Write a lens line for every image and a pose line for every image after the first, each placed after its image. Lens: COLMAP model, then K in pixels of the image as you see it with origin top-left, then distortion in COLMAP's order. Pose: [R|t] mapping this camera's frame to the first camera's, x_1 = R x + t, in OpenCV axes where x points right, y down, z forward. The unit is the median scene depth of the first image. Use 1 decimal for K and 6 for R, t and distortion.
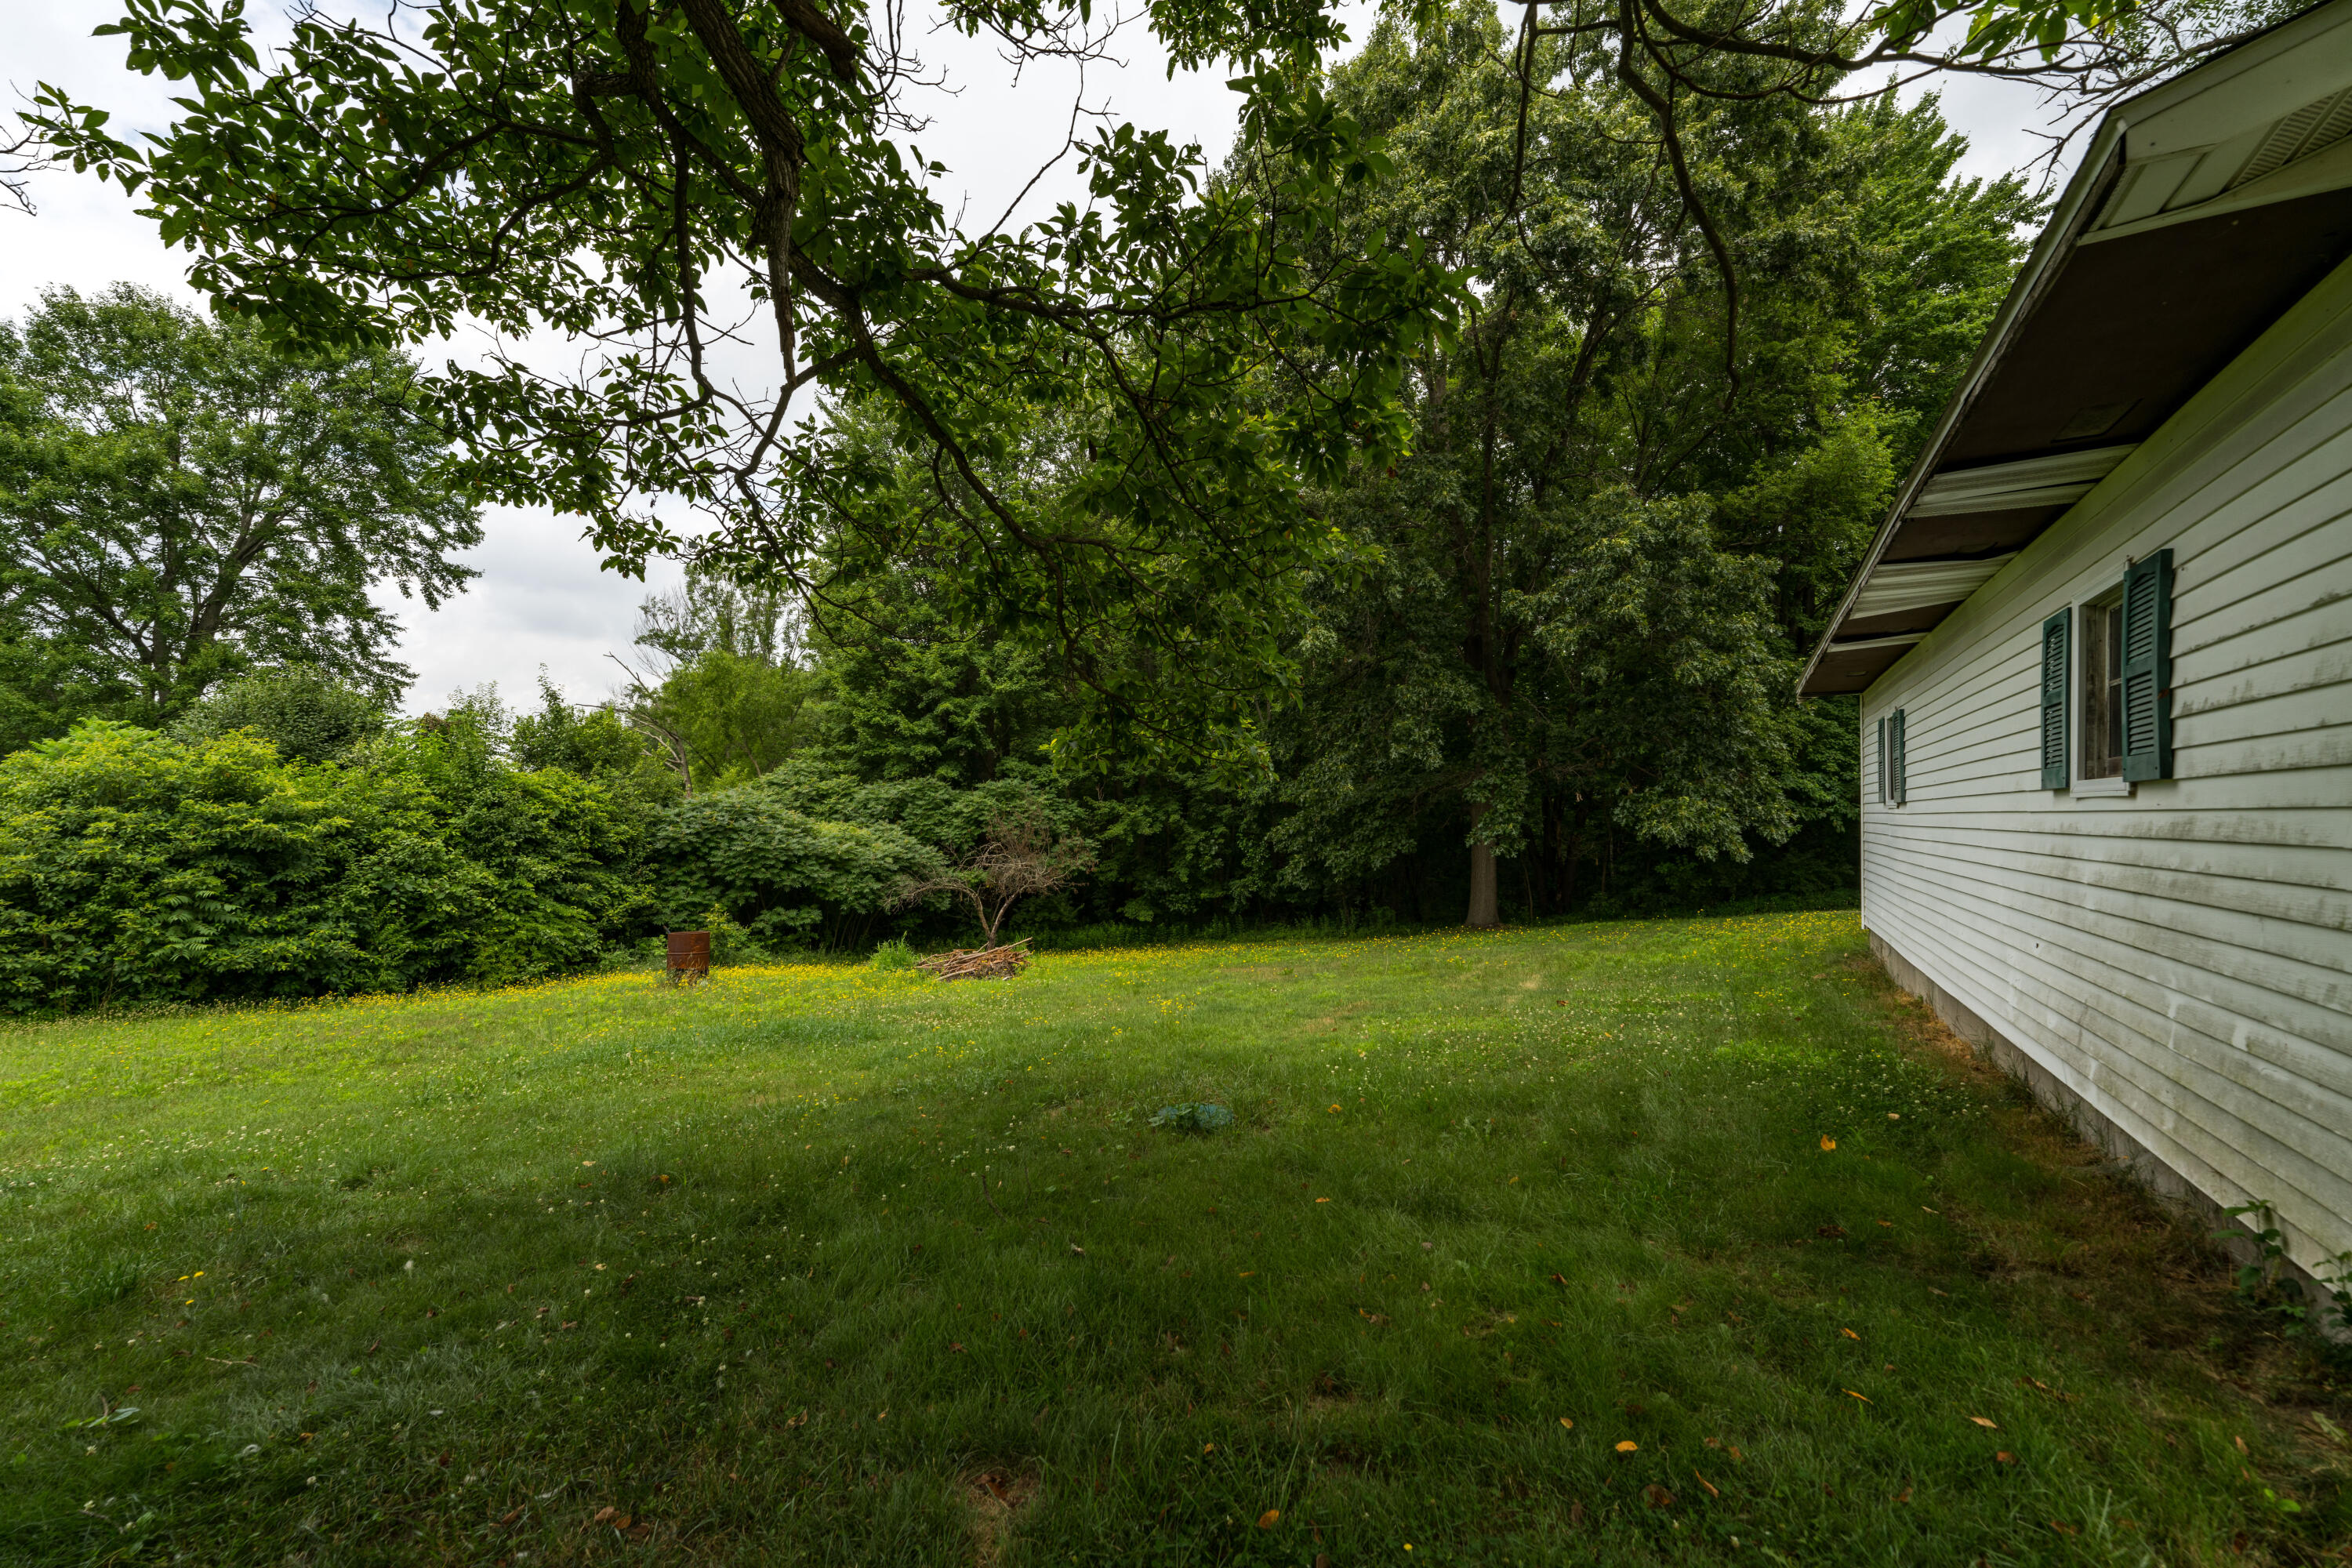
lens RADIAL K [[946.3, 0, 1165.6], [0, 946.3, 792.6], [0, 0, 1]] dist [0.004007, -0.000053]
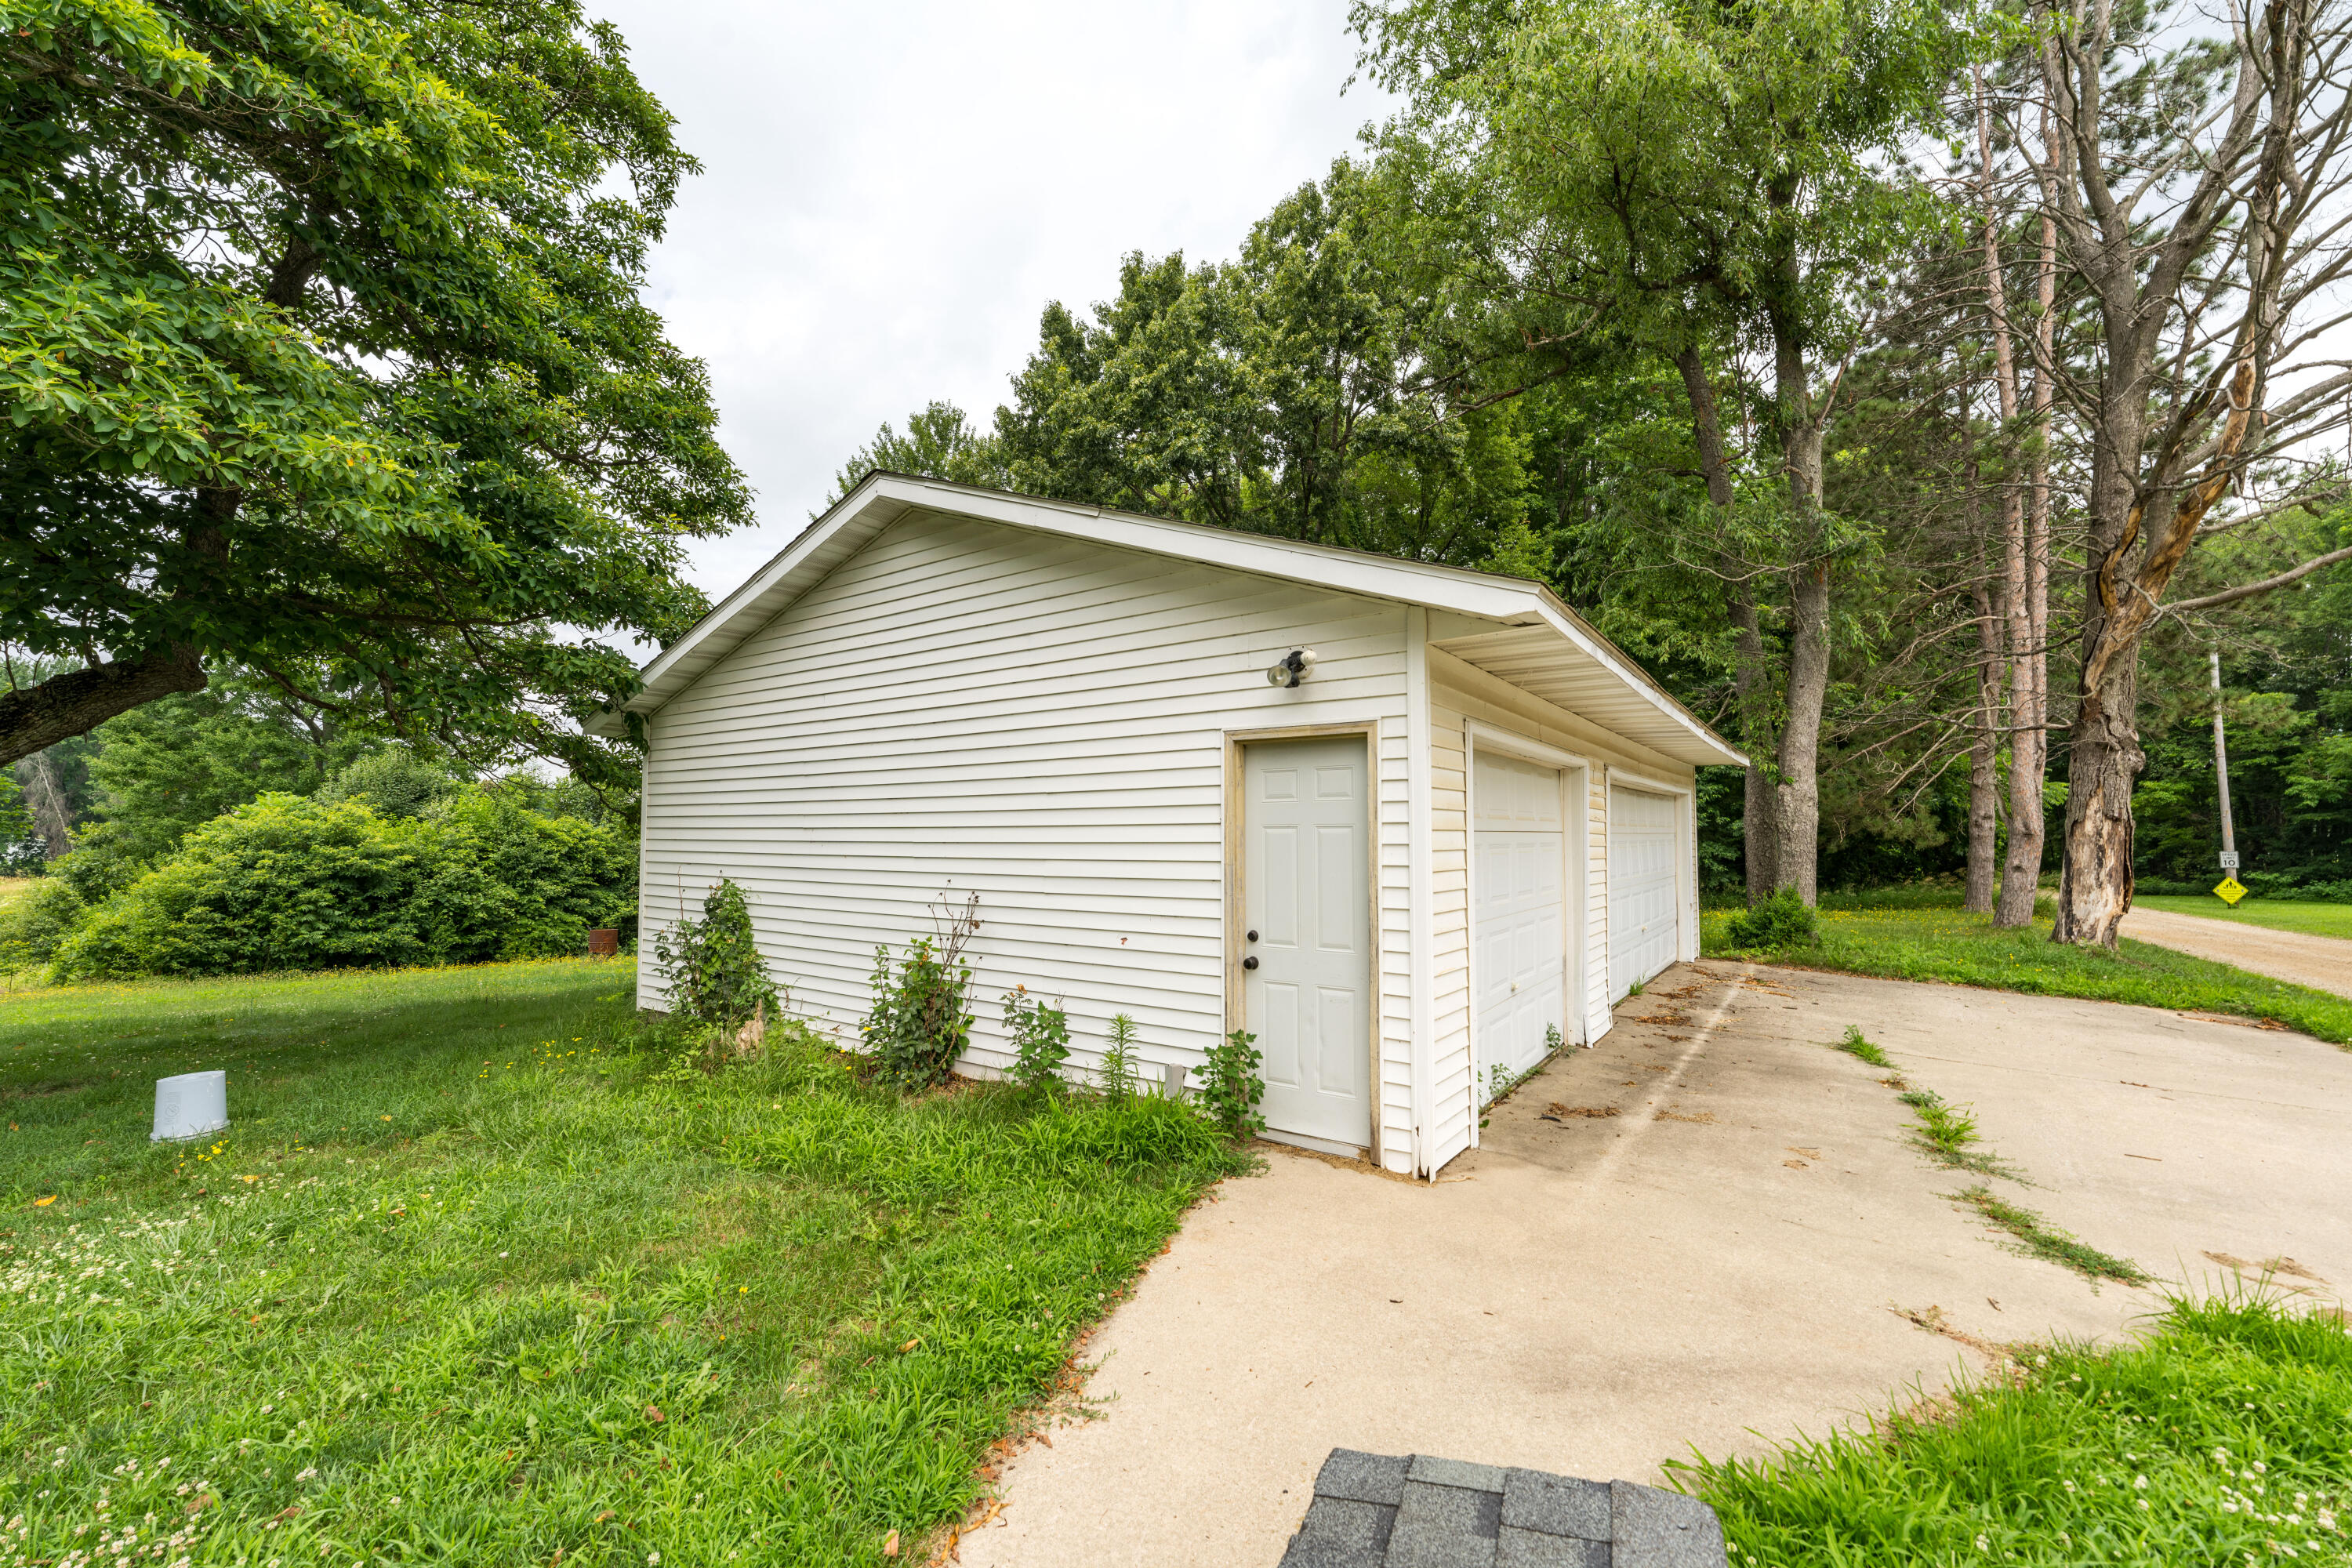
lens RADIAL K [[946.3, 0, 1192.3], [0, 946.3, 788.7], [0, 0, 1]] dist [0.004007, -0.000053]
pose [[0.994946, -0.010790, -0.099831, 0.558793], [0.008297, 0.999644, -0.025356, -0.032354], [0.100070, 0.024399, 0.994681, -0.413596]]
